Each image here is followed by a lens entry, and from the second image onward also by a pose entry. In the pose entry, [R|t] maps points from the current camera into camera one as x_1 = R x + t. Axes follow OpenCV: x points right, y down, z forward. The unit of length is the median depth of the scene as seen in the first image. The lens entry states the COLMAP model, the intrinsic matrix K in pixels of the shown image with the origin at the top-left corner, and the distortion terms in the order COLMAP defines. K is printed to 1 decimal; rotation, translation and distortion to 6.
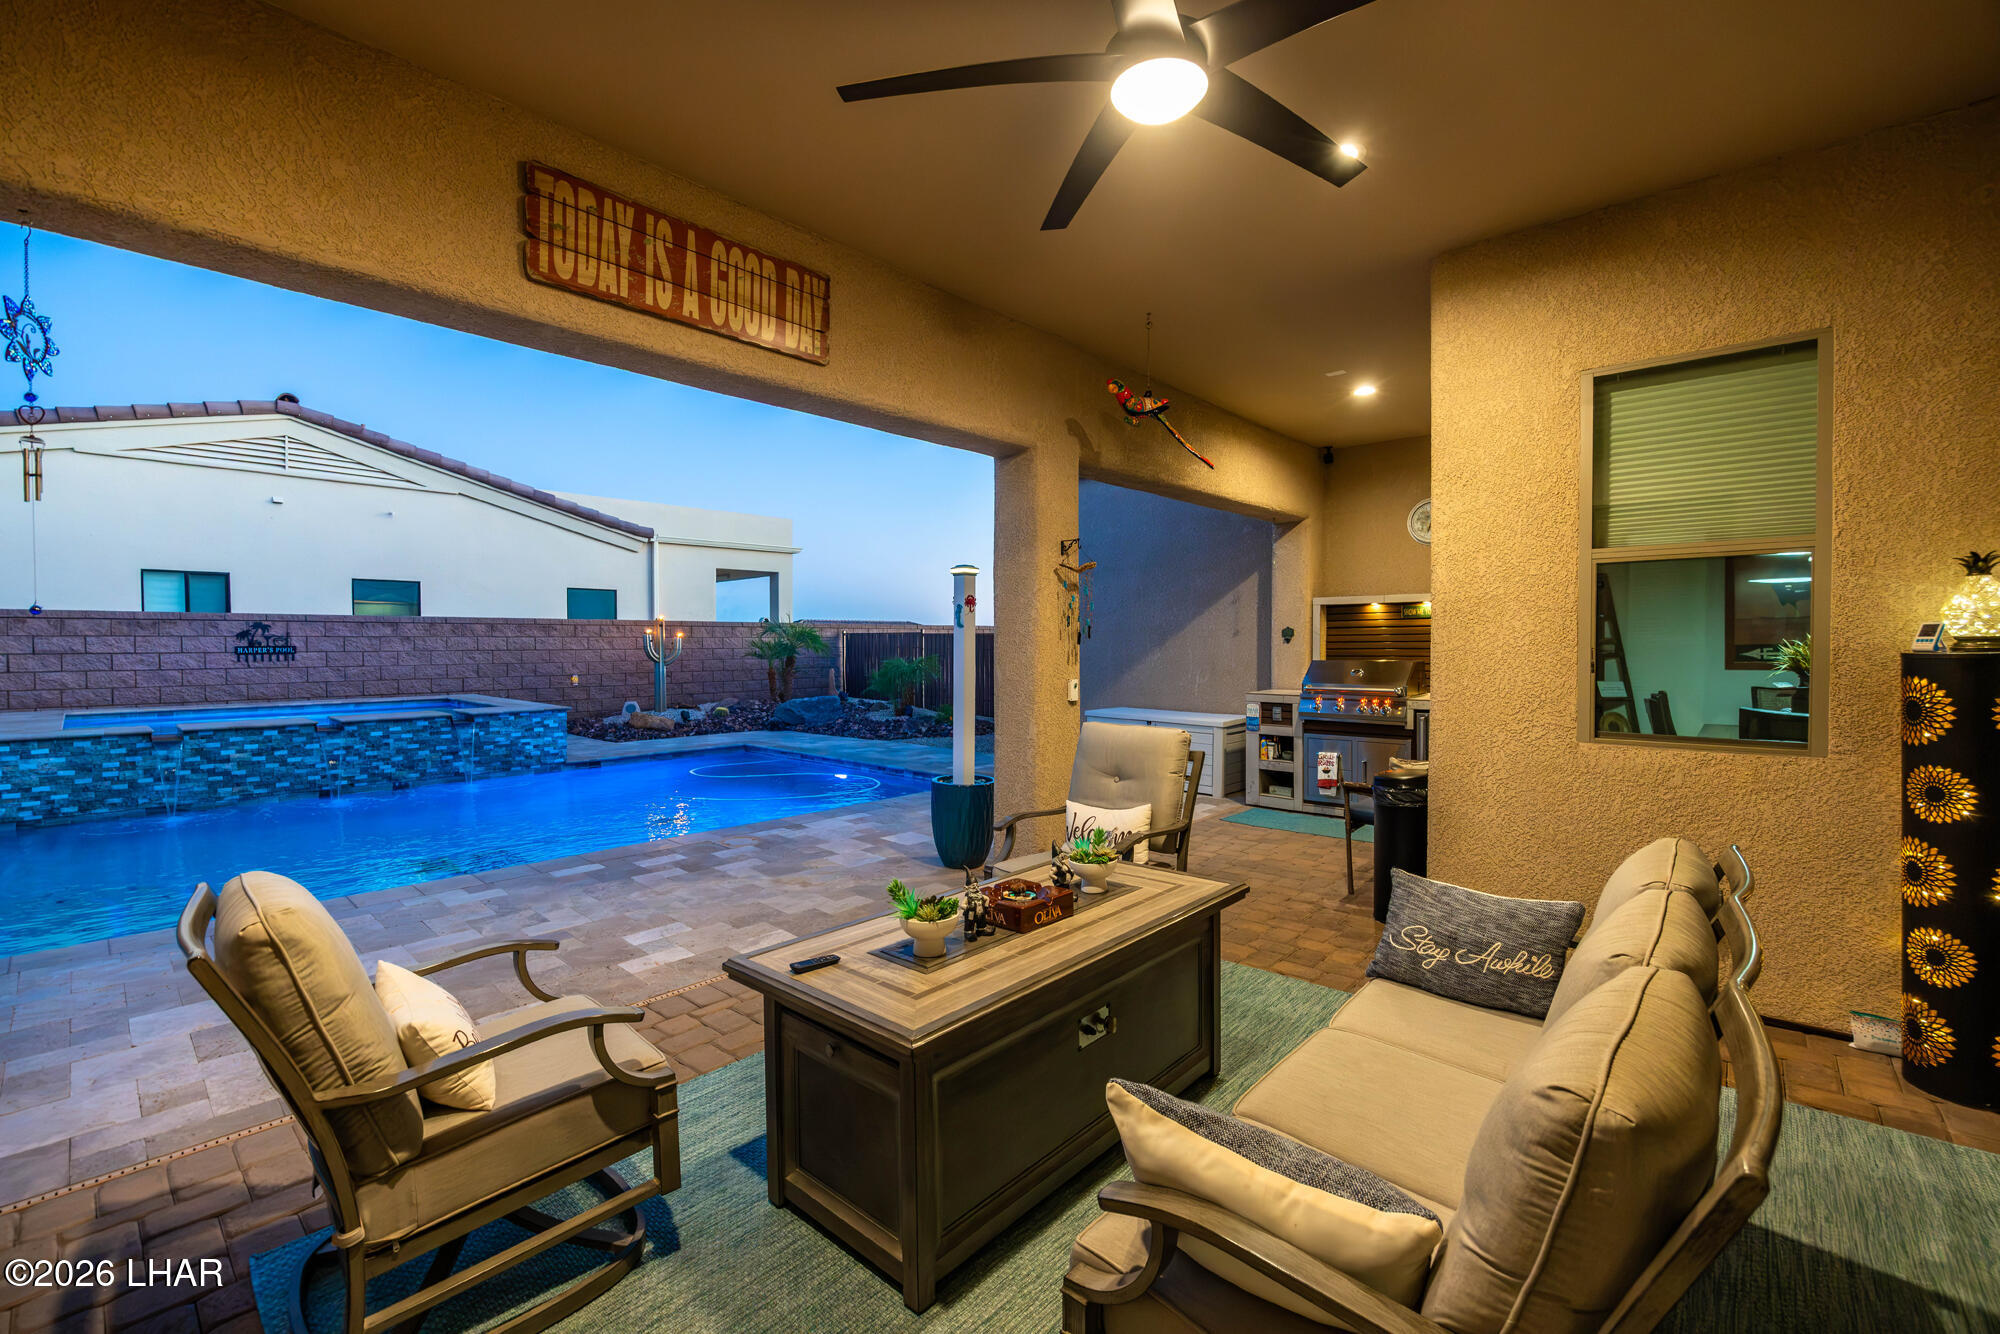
lens RADIAL K [[838.7, 0, 979.2], [0, 838.7, 659.7], [0, 0, 1]] dist [-0.001166, -0.003247]
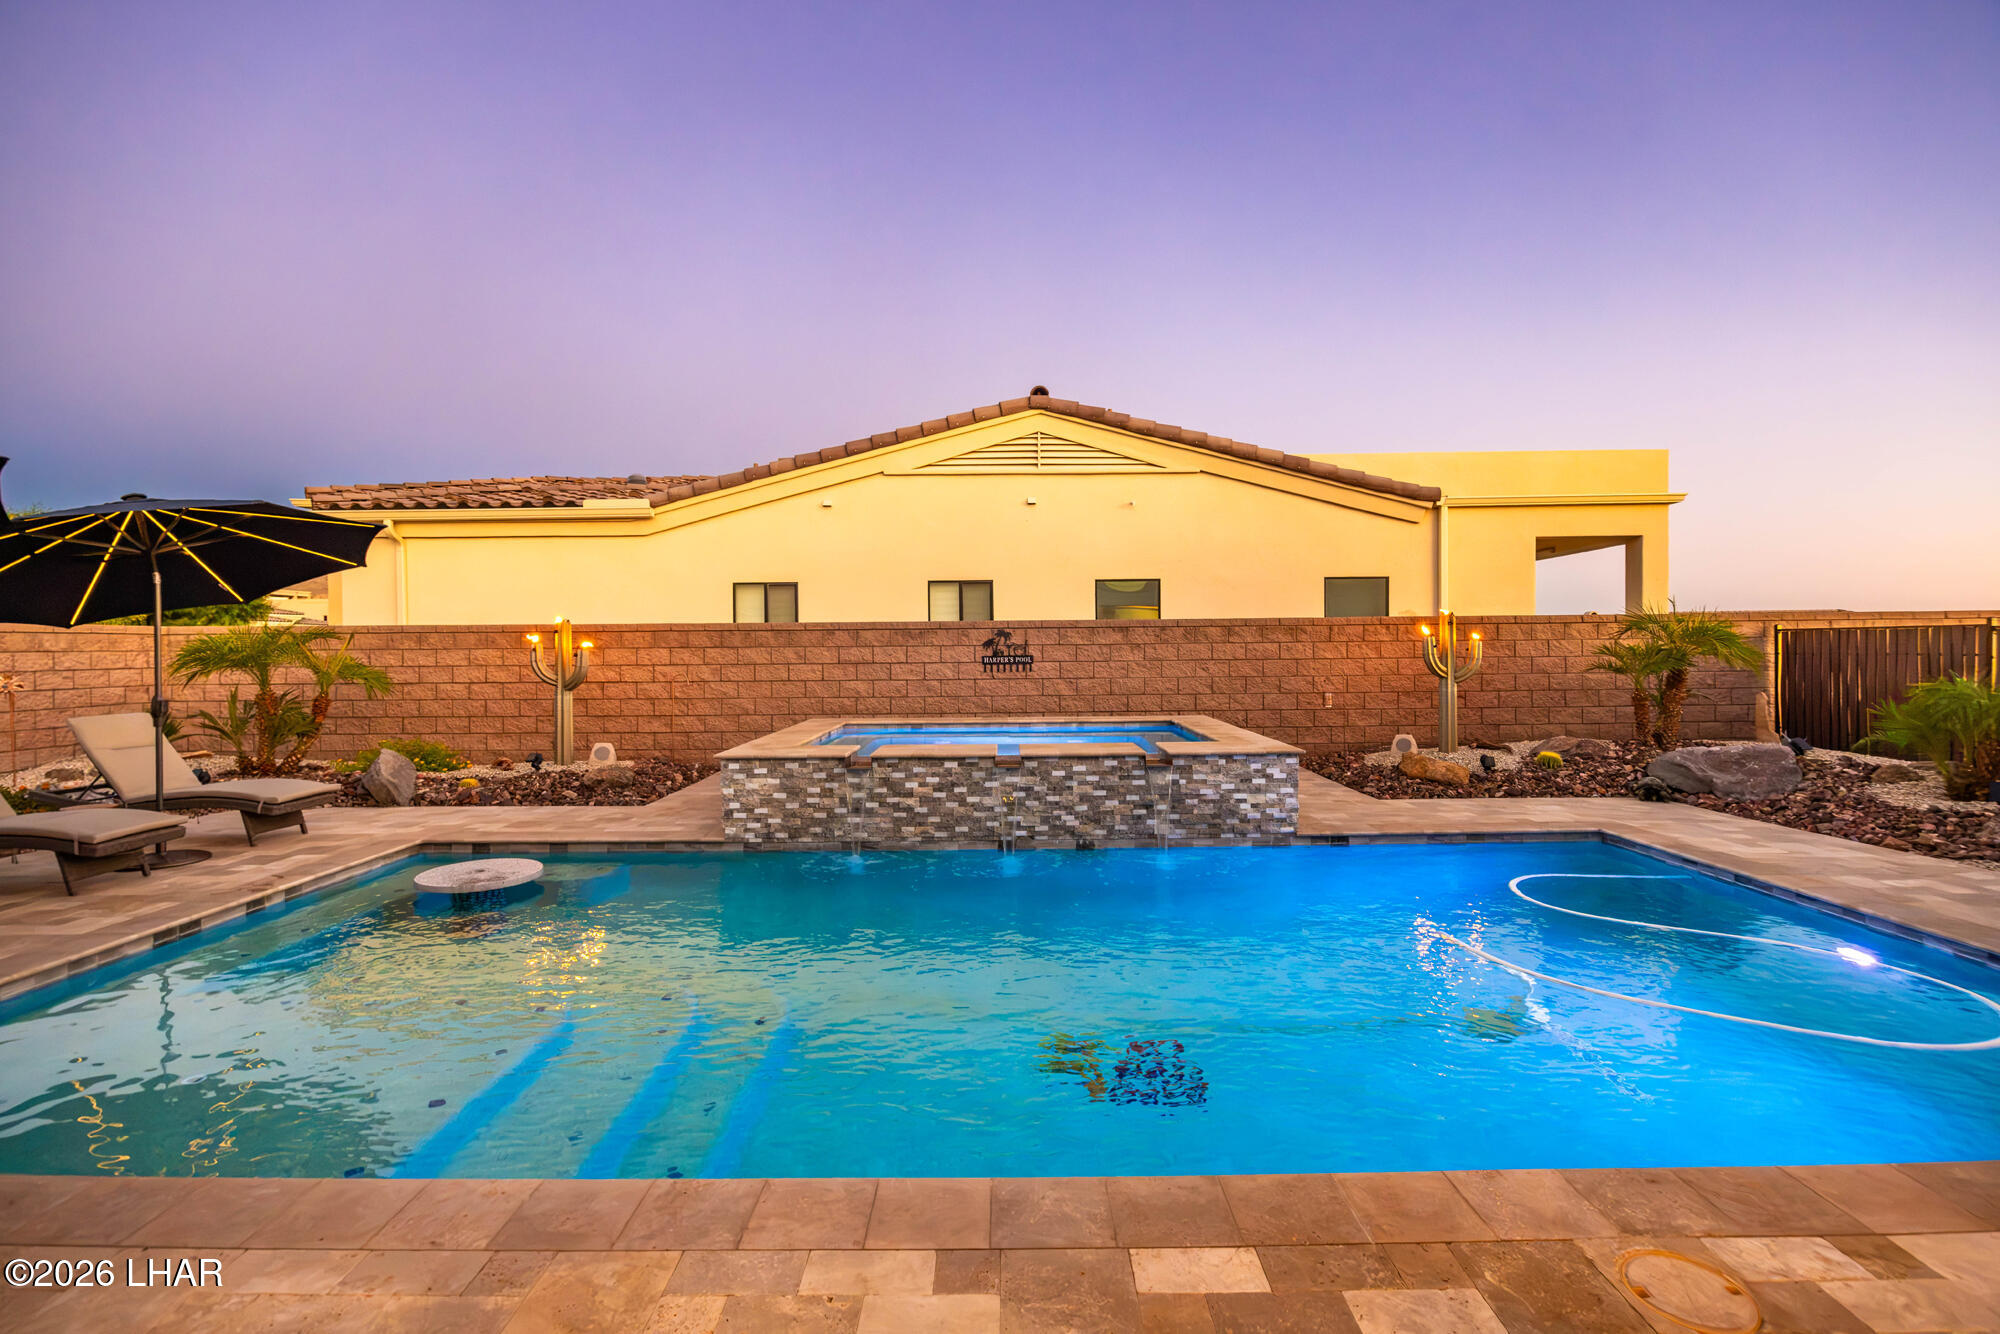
lens RADIAL K [[907.6, 0, 1000.0], [0, 907.6, 667.0], [0, 0, 1]] dist [-0.019956, 0.000408]
pose [[0.676670, 0.010068, -0.736218, -0.129364], [-0.006884, 0.999949, 0.007347, -0.012051], [0.736254, 0.000097, 0.676705, 0.349051]]
